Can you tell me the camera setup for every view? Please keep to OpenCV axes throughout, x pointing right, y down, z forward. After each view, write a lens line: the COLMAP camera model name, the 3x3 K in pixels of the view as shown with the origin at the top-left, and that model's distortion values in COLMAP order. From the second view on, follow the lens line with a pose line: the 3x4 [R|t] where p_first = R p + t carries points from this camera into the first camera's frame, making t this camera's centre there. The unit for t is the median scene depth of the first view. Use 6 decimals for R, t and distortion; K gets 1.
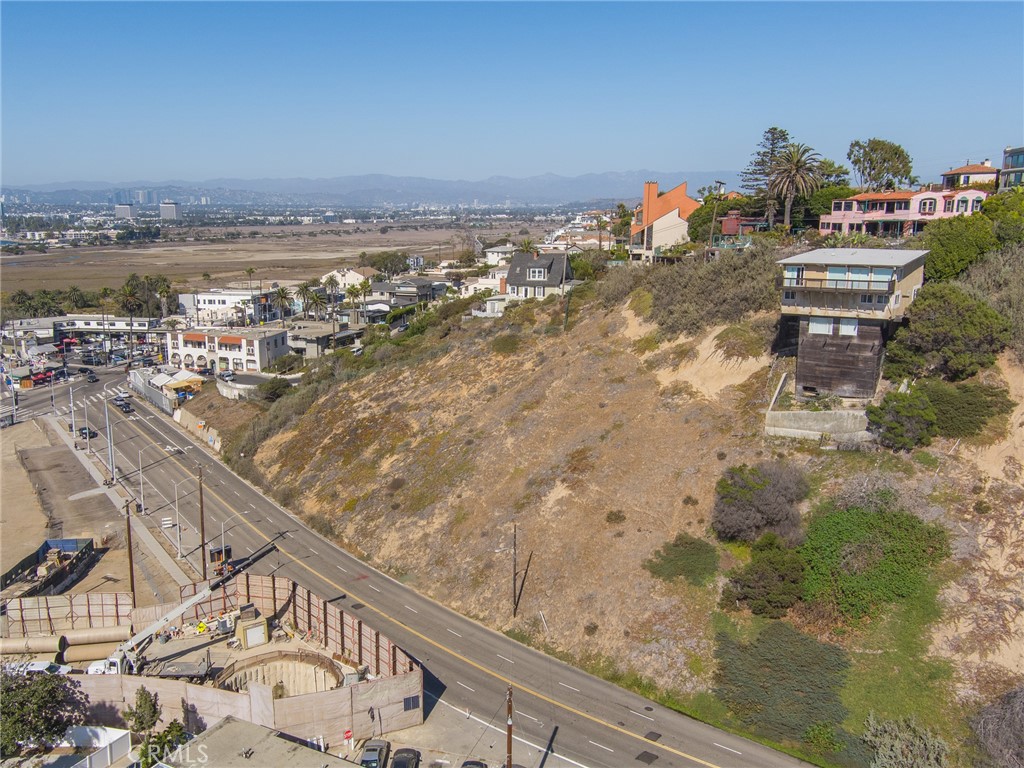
lens RADIAL K [[937.4, 0, 442.6], [0, 937.4, 381.7], [0, 0, 1]] dist [0.089981, -0.007289]
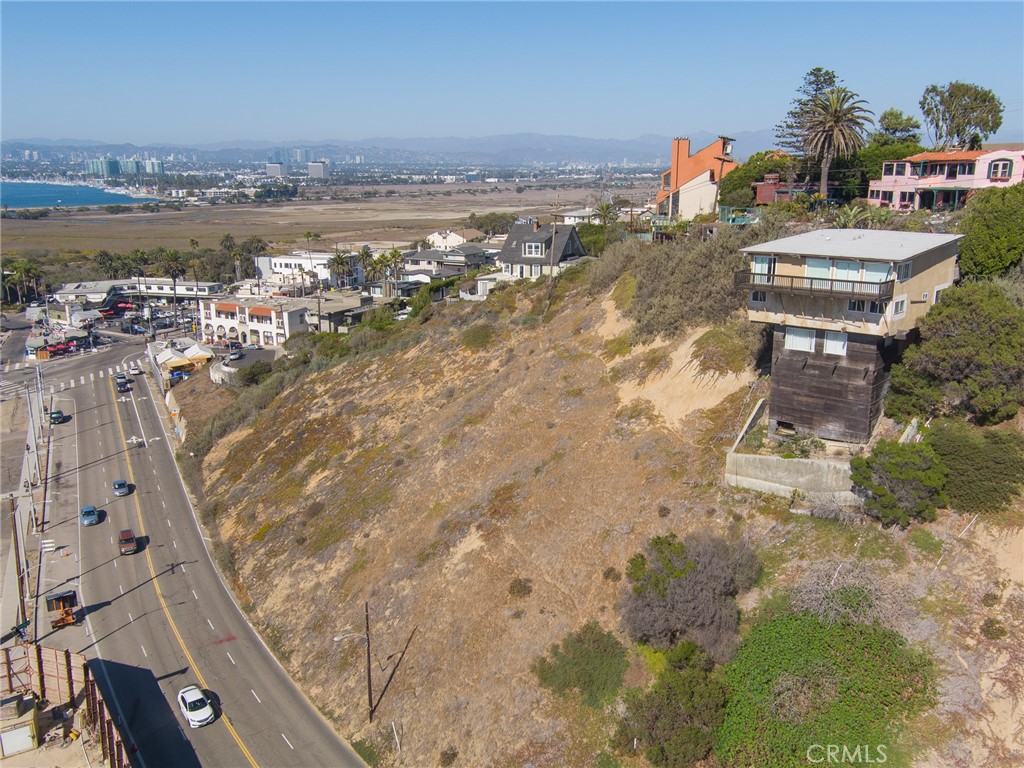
lens RADIAL K [[916.0, 0, 510.8], [0, 916.0, 377.2], [0, 0, 1]] dist [0.092590, -0.005844]
pose [[0.995972, 0.022762, -0.086727, 0.205239], [-0.019096, 0.998898, 0.042865, -0.047886], [0.087607, -0.041036, 0.995310, 0.241350]]
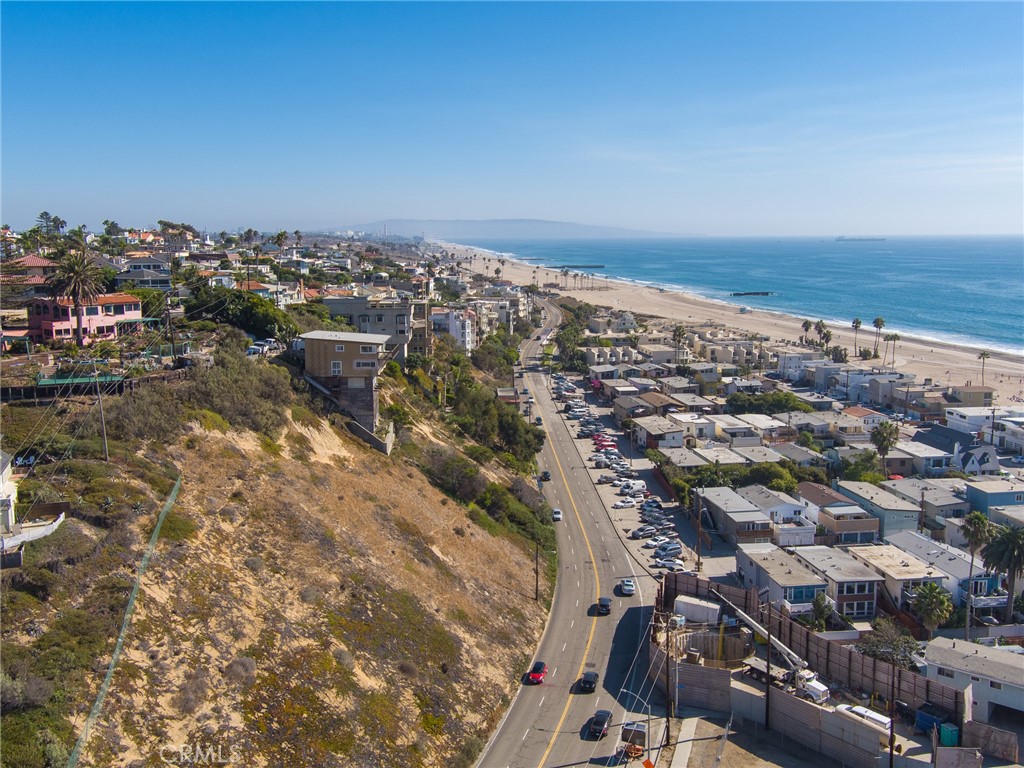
lens RADIAL K [[916.0, 0, 510.8], [0, 916.0, 377.2], [0, 0, 1]] dist [0.092590, -0.005844]
pose [[-0.632944, -0.109097, 0.766473, -0.754296], [0.149106, 0.954309, 0.258963, -0.355193], [-0.759704, 0.278195, -0.587757, 1.452921]]
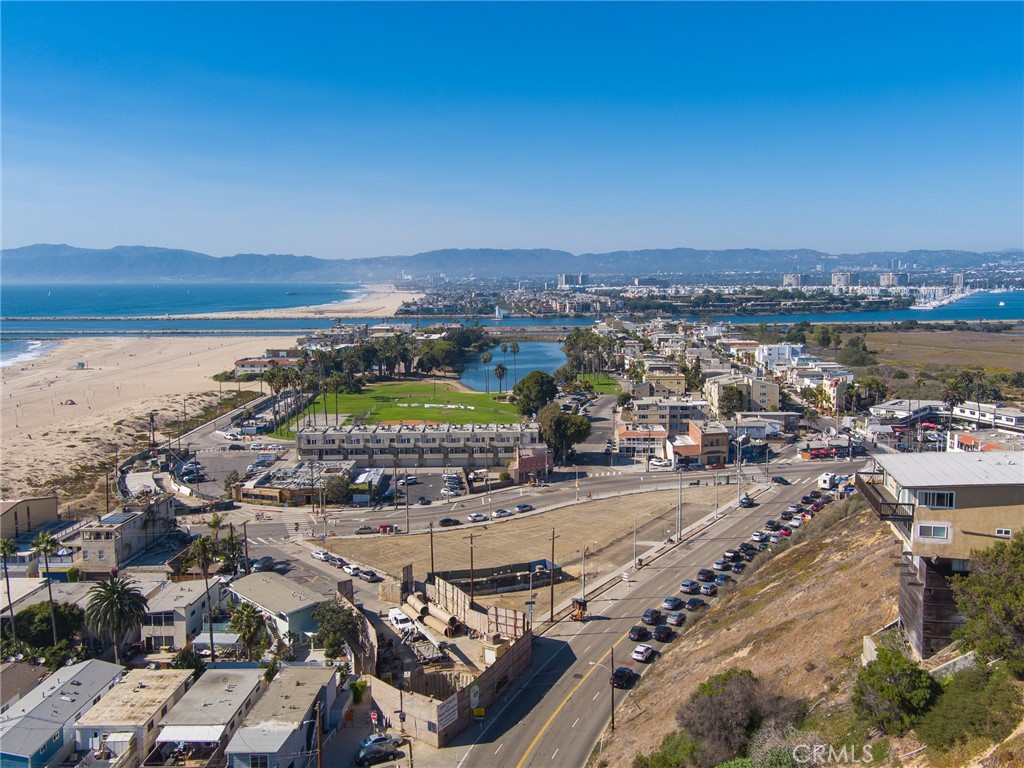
lens RADIAL K [[916.9, 0, 512.0], [0, 916.9, 384.0], [0, 0, 1]] dist [0.095824, 0.003240]
pose [[0.454789, 0.109059, -0.883896, 0.773899], [-0.158969, 0.986476, 0.039922, -0.143148], [0.876296, 0.122356, 0.465976, 0.296025]]
